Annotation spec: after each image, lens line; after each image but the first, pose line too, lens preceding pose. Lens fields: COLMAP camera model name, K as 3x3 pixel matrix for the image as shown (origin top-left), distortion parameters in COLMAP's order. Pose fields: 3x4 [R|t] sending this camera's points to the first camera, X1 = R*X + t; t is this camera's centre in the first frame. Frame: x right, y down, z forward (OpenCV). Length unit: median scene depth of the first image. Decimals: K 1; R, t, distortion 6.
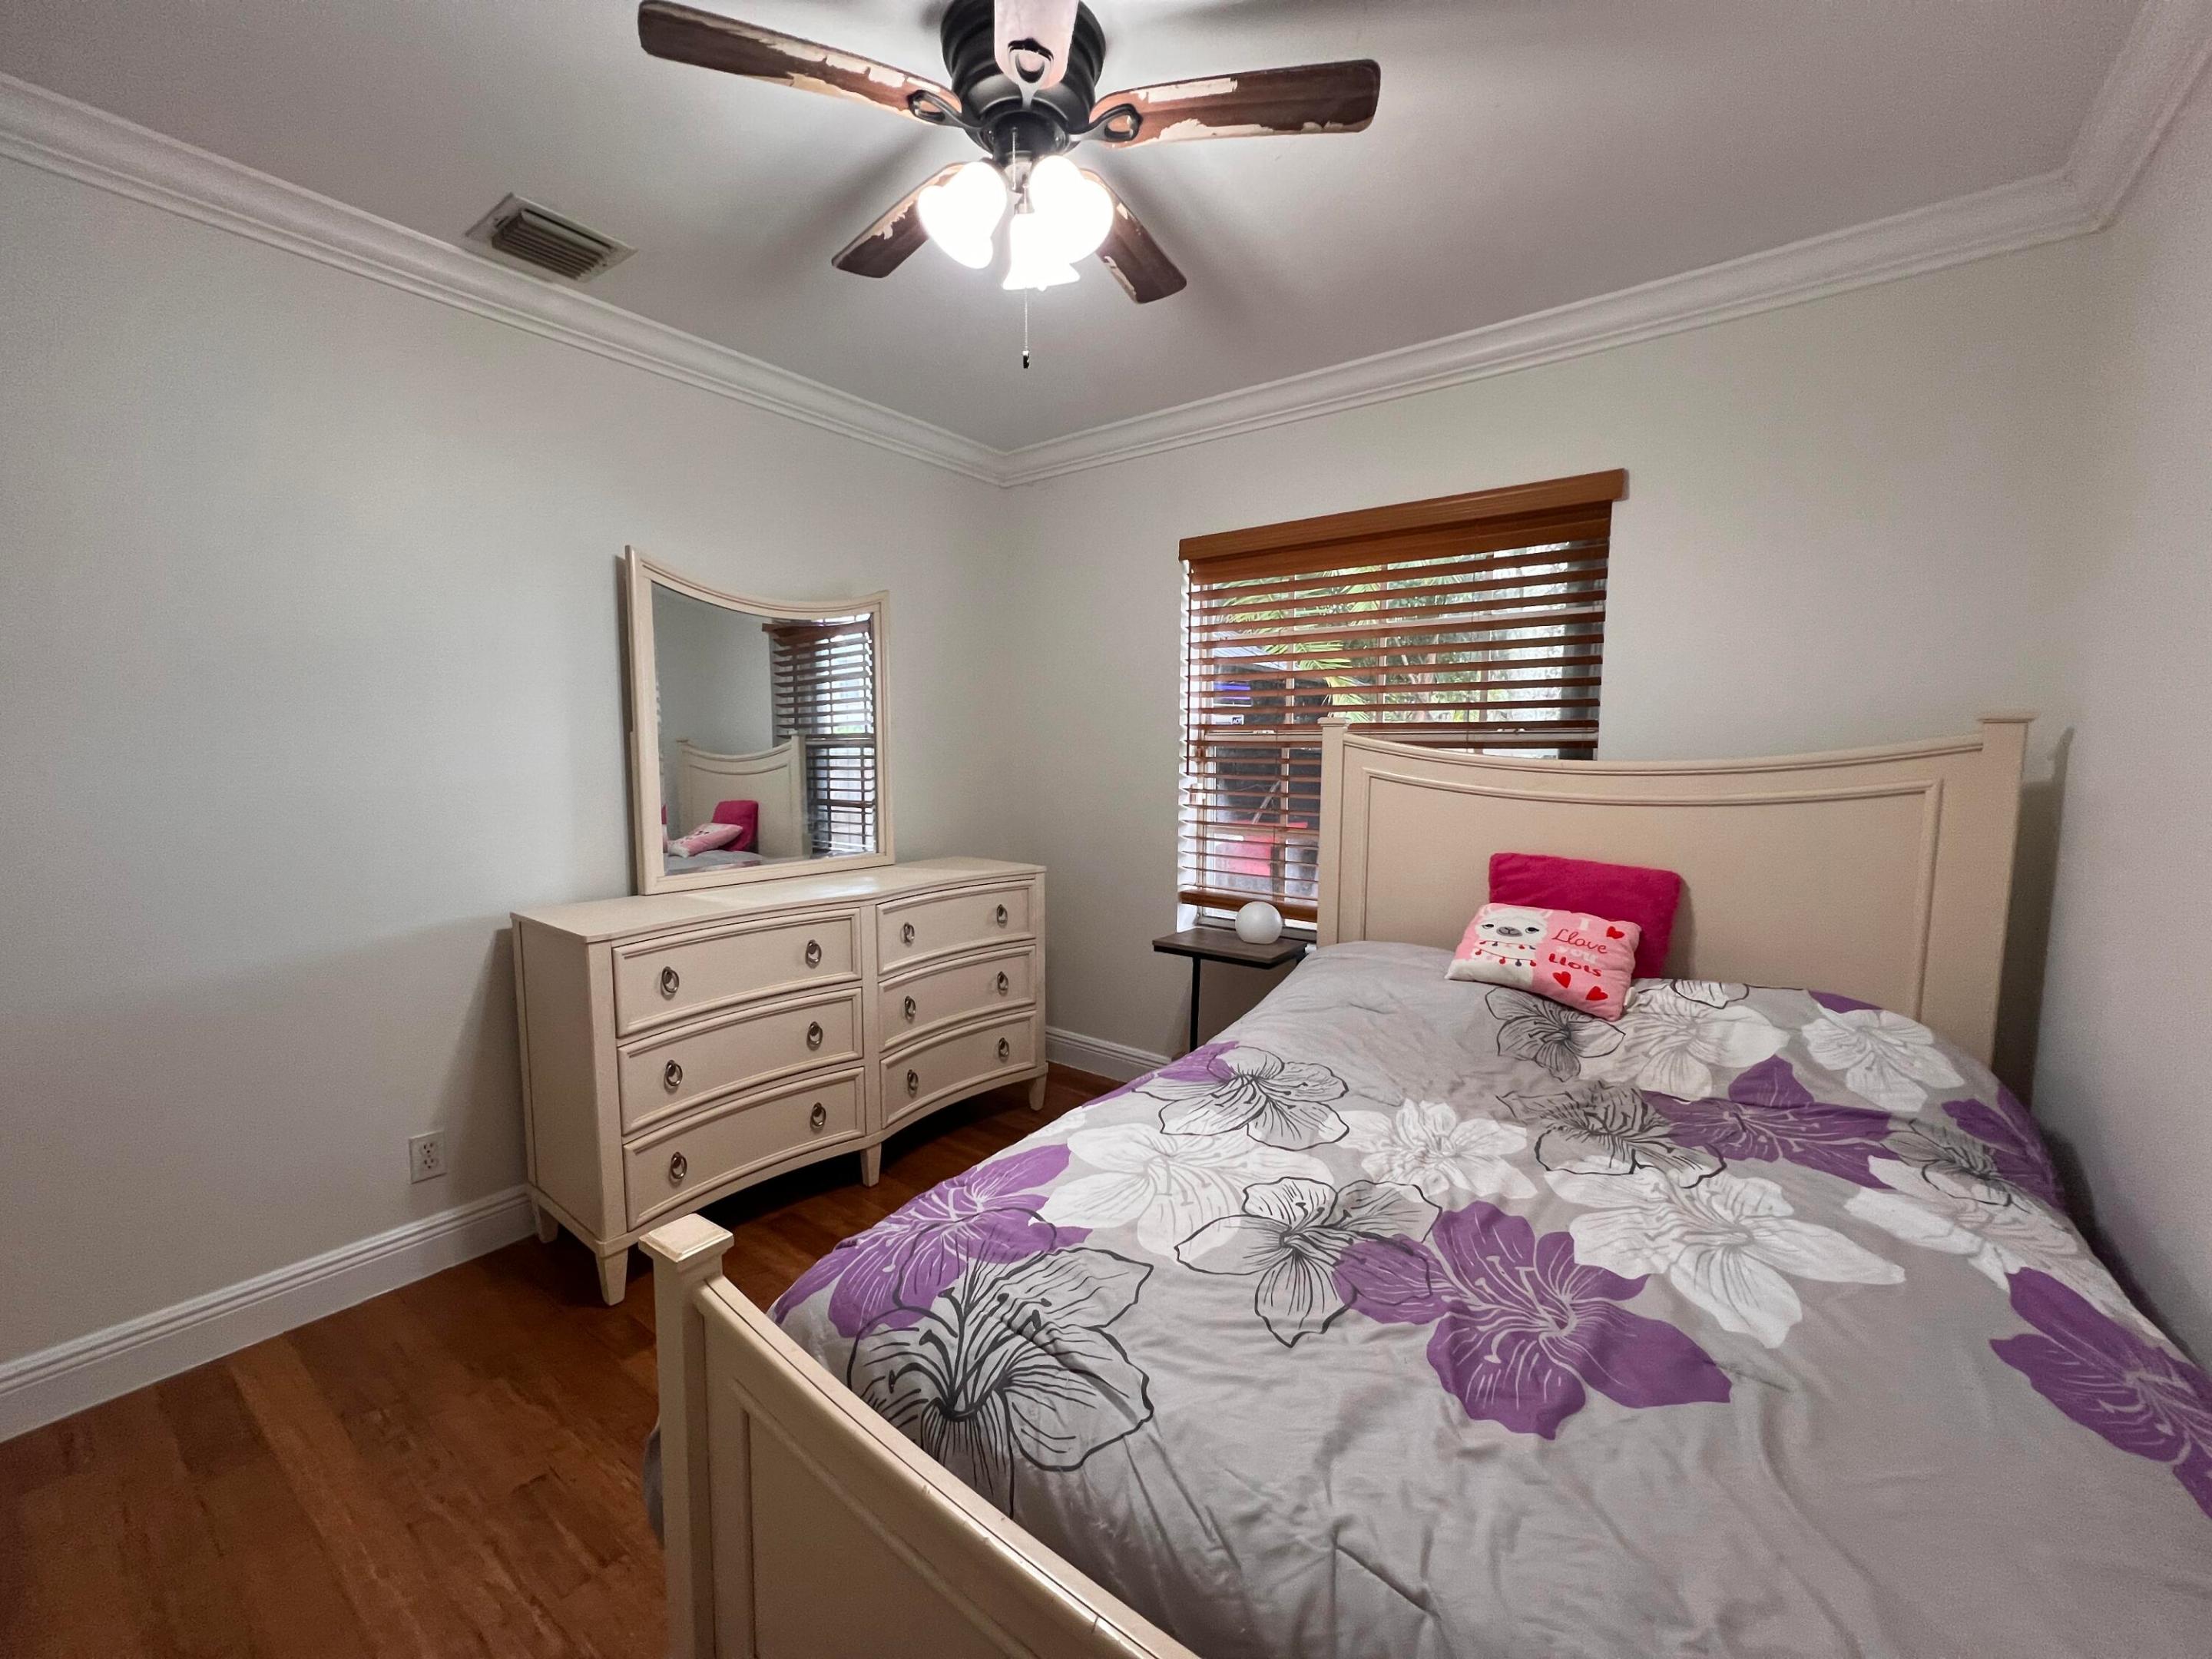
lens RADIAL K [[885.8, 0, 1106.0], [0, 885.8, 829.5], [0, 0, 1]] dist [-0.001795, 0.001039]
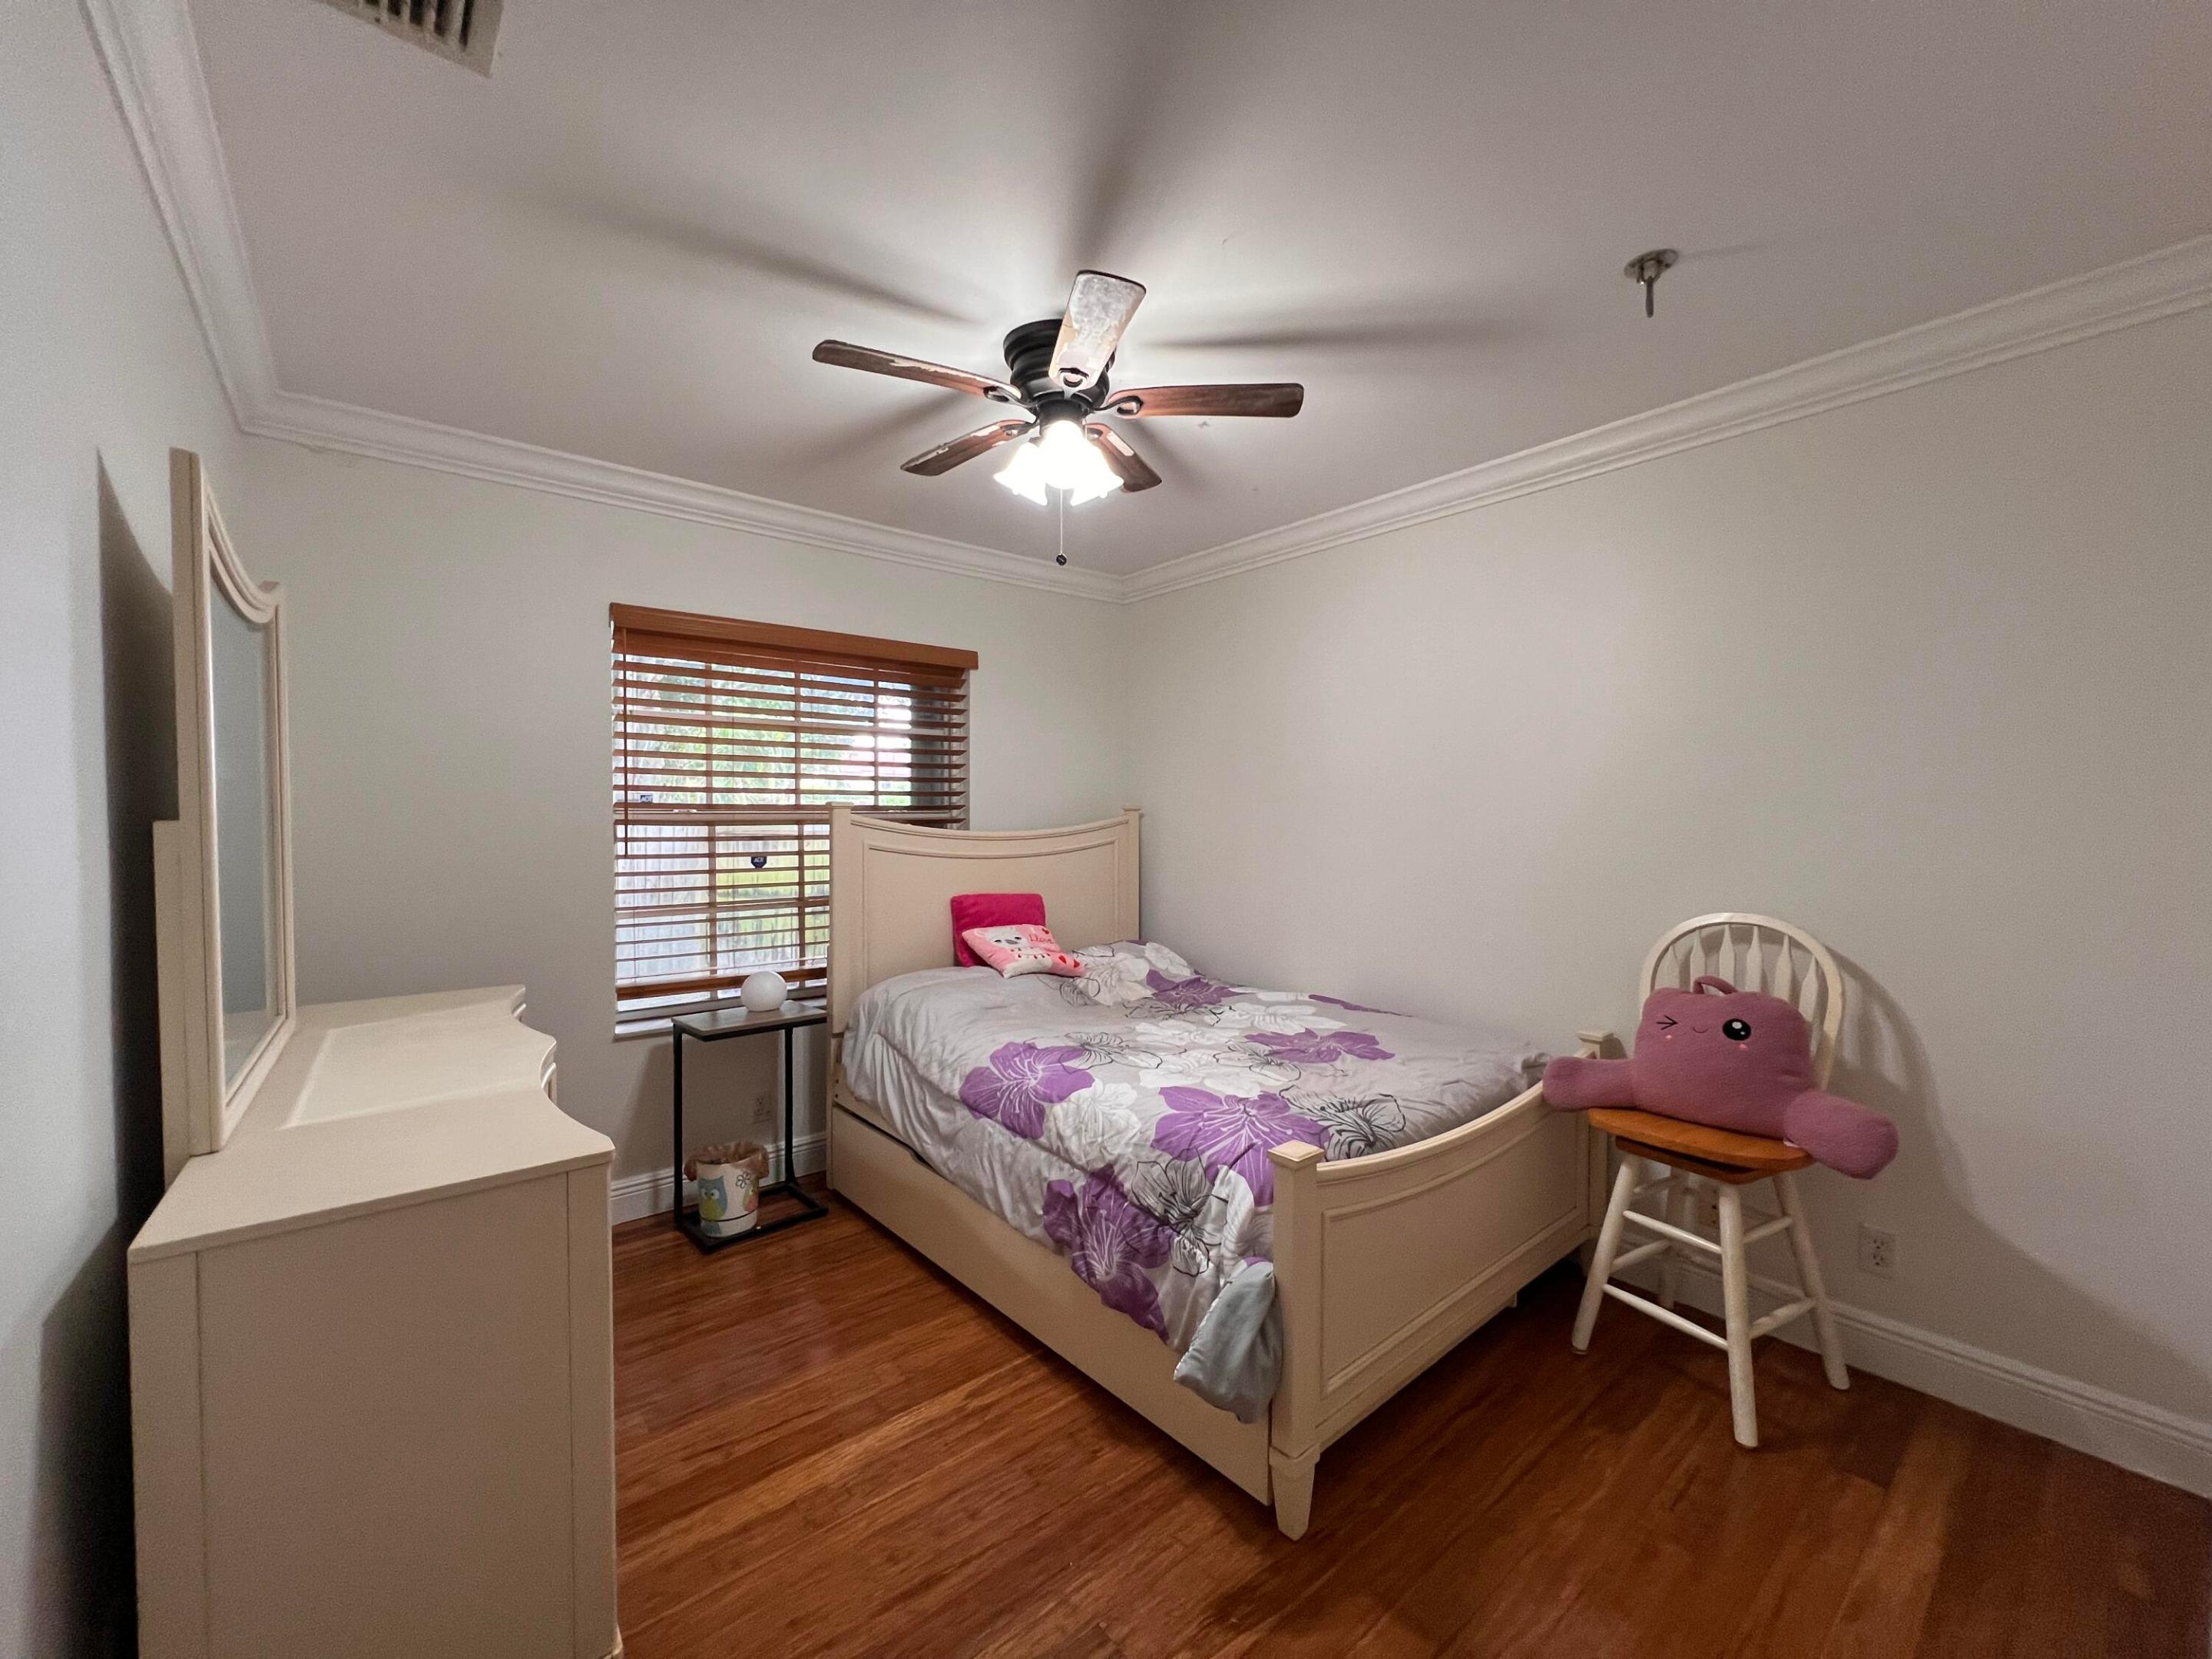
lens RADIAL K [[885.8, 0, 1106.0], [0, 885.8, 829.5], [0, 0, 1]] dist [-0.001795, 0.001039]
pose [[0.226011, -0.022135, 0.973873, -1.518974], [0.087750, 0.996140, 0.002276, -0.108072], [-0.970165, 0.084943, 0.227080, 0.671212]]
